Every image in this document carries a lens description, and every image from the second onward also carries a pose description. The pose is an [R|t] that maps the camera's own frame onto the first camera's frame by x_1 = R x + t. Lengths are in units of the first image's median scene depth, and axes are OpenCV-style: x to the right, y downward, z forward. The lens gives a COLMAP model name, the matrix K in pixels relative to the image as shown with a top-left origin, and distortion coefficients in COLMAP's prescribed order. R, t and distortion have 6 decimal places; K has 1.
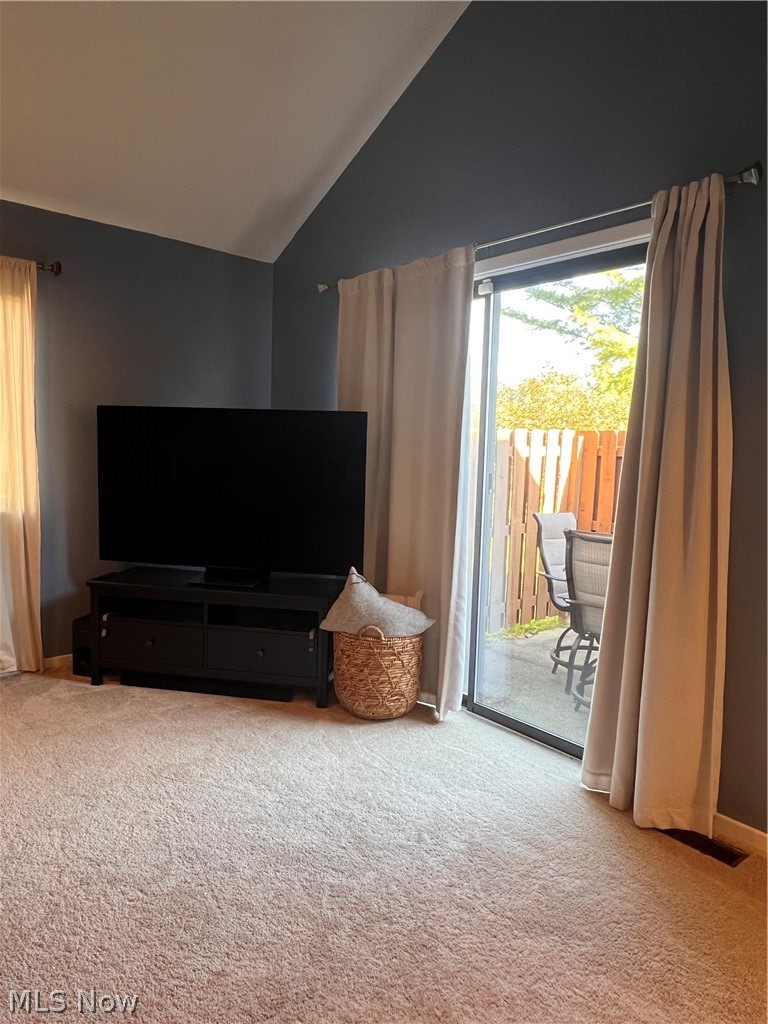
lens RADIAL K [[668.9, 0, 380.5], [0, 668.9, 511.4], [0, 0, 1]] dist [-0.001126, -0.002332]
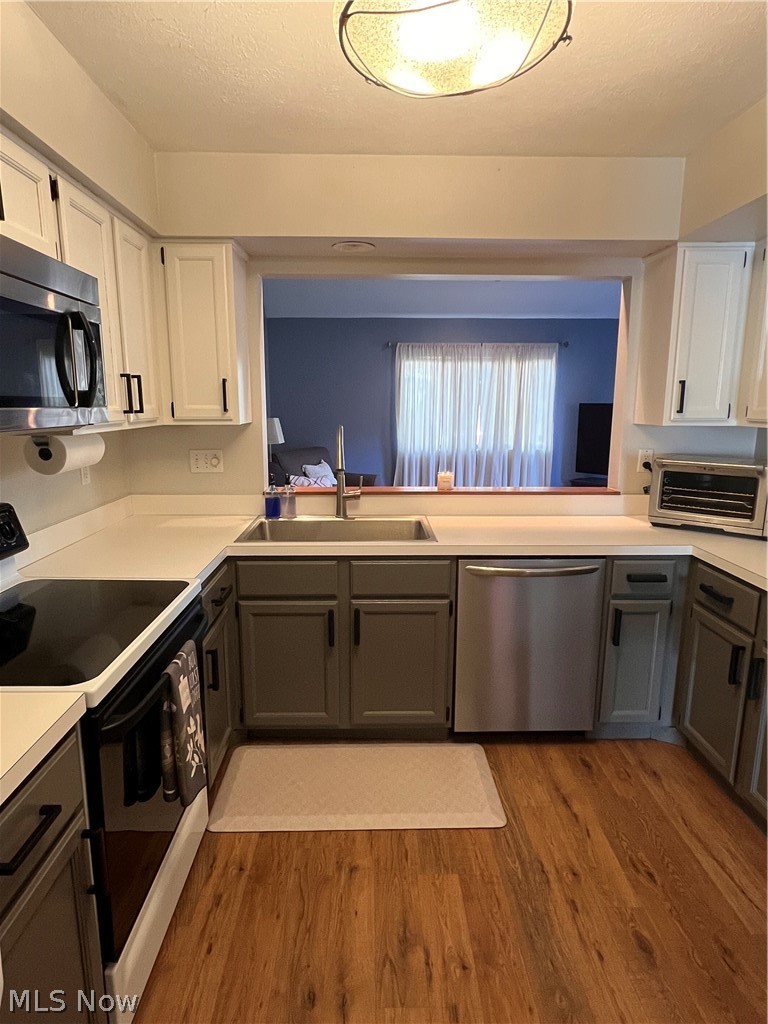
lens RADIAL K [[582.9, 0, 377.0], [0, 582.9, 512.2], [0, 0, 1]] dist [-0.003284, 0.000828]
pose [[0.777200, 0.086223, -0.623318, 0.322238], [-0.038764, 0.995247, 0.089337, 0.061906], [0.628059, -0.045271, 0.776848, -1.033214]]
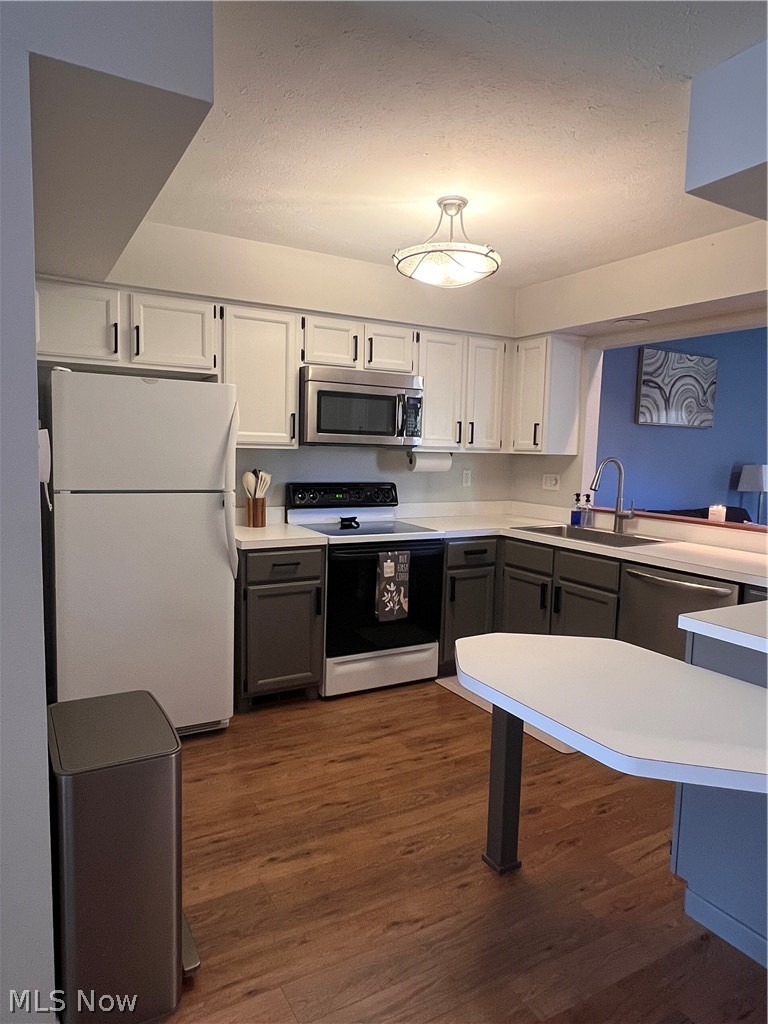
lens RADIAL K [[650.6, 0, 381.6], [0, 650.6, 514.7], [0, 0, 1]] dist [0.003451, -0.010972]
pose [[-0.171683, 0.064754, -0.983022, 0.993617], [-0.129172, 0.987743, 0.087625, 0.068251], [0.976647, 0.142023, -0.161214, -0.628133]]
